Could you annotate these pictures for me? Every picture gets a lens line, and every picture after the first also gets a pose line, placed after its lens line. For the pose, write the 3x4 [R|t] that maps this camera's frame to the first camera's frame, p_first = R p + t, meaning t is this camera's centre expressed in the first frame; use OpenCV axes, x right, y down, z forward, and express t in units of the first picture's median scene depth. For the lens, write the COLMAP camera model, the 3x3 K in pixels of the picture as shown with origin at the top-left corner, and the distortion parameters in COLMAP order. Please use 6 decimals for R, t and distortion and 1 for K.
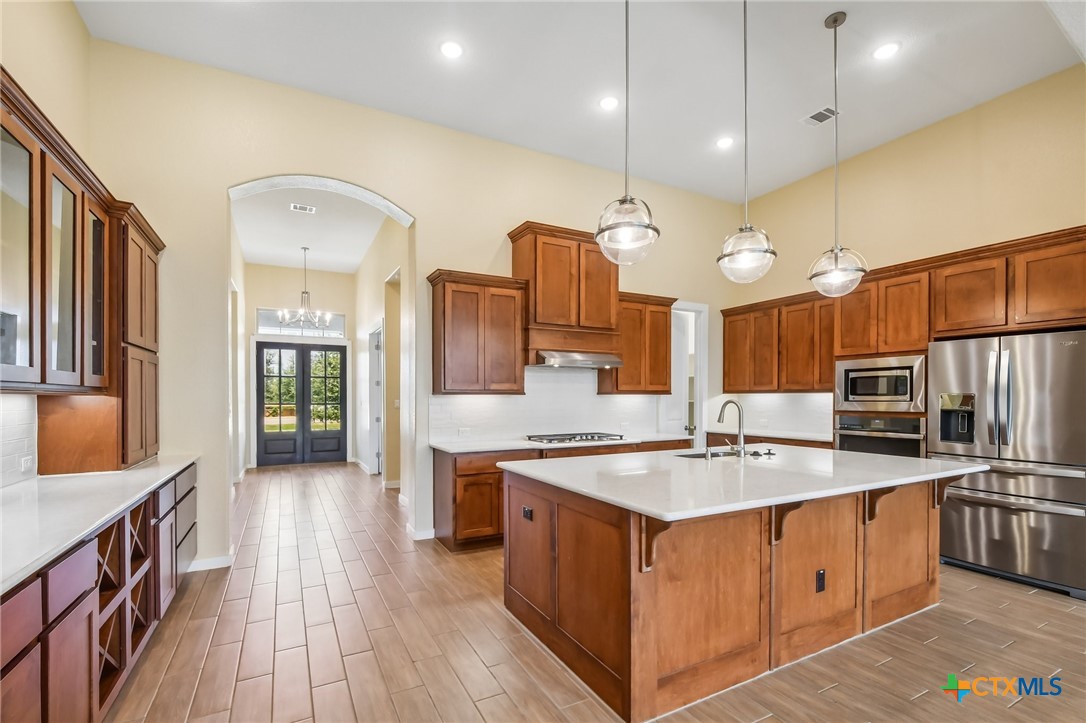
lens RADIAL K [[492.3, 0, 536.7], [0, 492.3, 403.0], [0, 0, 1]] dist [-0.000038, -0.000428]
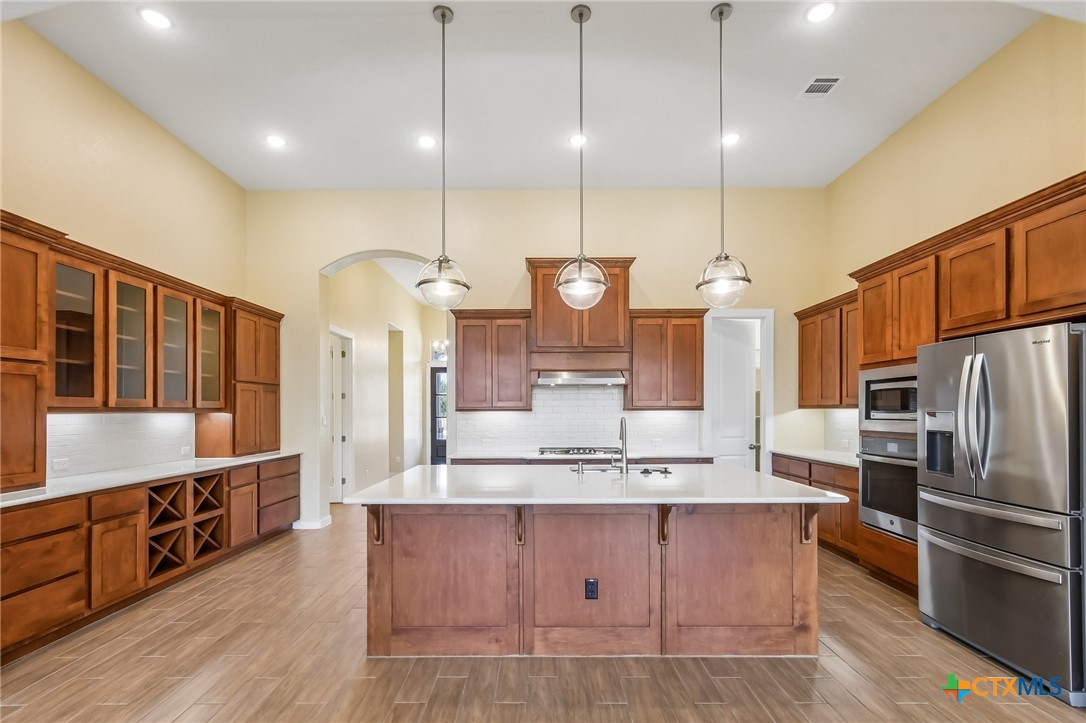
lens RADIAL K [[503.5, 0, 533.1], [0, 503.5, 413.6], [0, 0, 1]] dist [0.001762, 0.000469]
pose [[0.878690, 0.002541, -0.477386, 0.584254], [-0.005490, 0.999973, -0.004783, -0.006284], [0.477361, 0.006824, 0.878681, -0.008960]]
